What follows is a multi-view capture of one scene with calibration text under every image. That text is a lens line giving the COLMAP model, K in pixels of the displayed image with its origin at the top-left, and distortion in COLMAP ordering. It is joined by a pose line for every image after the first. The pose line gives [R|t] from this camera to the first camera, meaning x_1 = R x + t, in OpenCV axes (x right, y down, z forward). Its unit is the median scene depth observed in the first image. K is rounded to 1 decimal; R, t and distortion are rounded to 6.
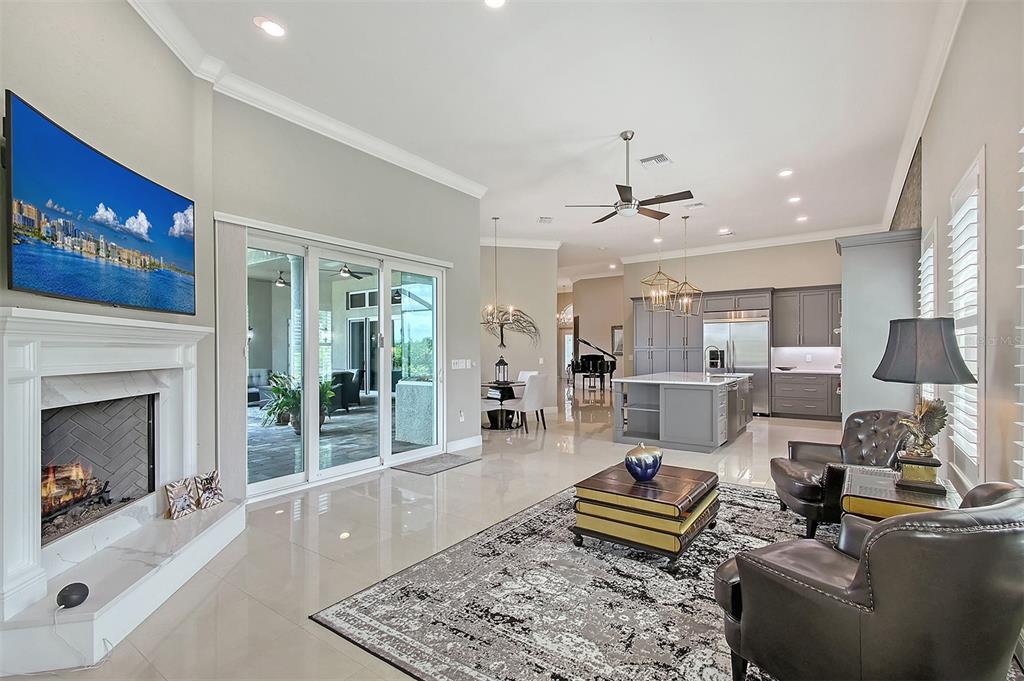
lens RADIAL K [[459.4, 0, 518.0], [0, 459.4, 350.1], [0, 0, 1]] dist [0.014201, -0.000238]
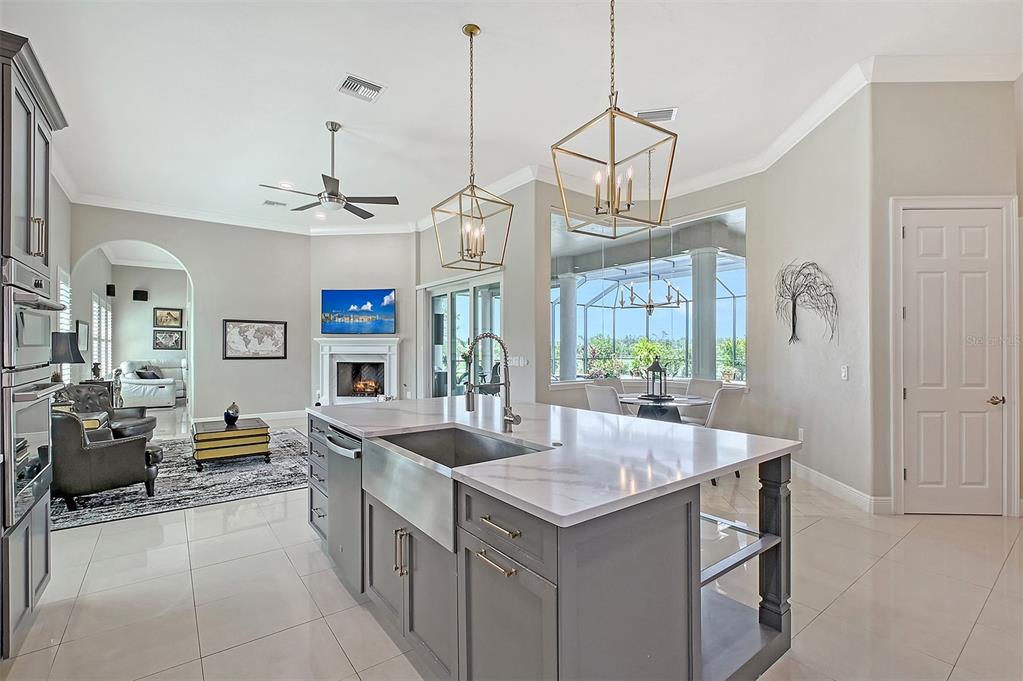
lens RADIAL K [[459.0, 0, 516.8], [0, 459.0, 350.3], [0, 0, 1]] dist [0.014201, -0.000238]
pose [[-0.272275, 0.013963, -0.962118, 1.830220], [0.002718, 0.999902, 0.013742, -0.018610], [0.962216, 0.001127, -0.272286, 2.744513]]
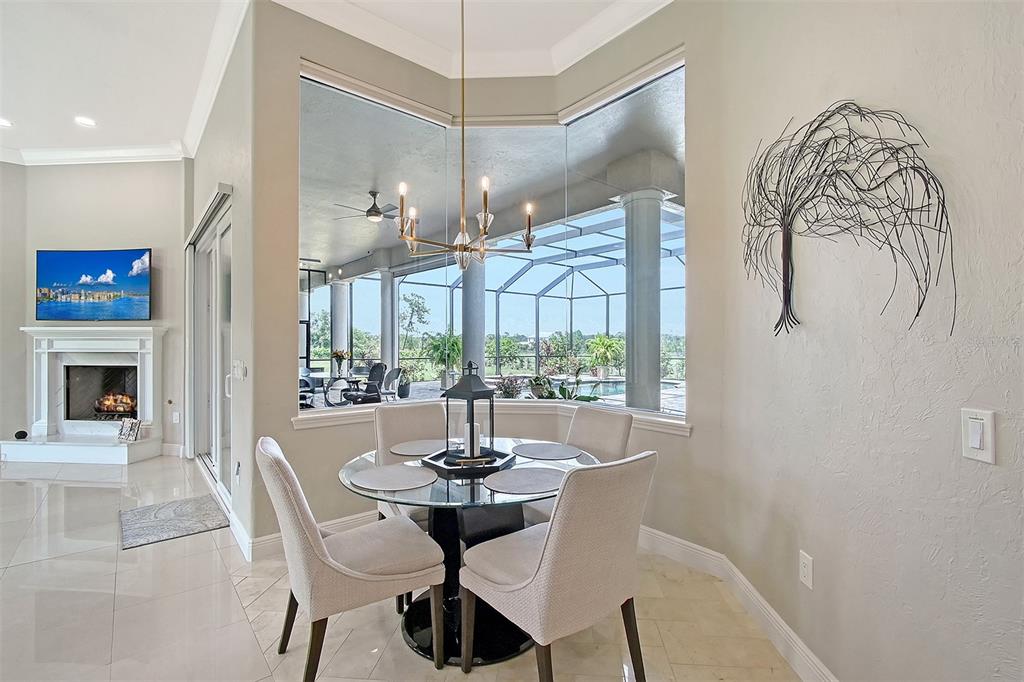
lens RADIAL K [[459.4, 0, 507.9], [0, 459.4, 344.3], [0, 0, 1]] dist [0.014201, -0.000238]
pose [[-0.249943, 0.008969, -0.968219, 0.631321], [0.000111, 0.999957, 0.009235, -0.008081], [0.968261, 0.002201, -0.249933, 3.048226]]
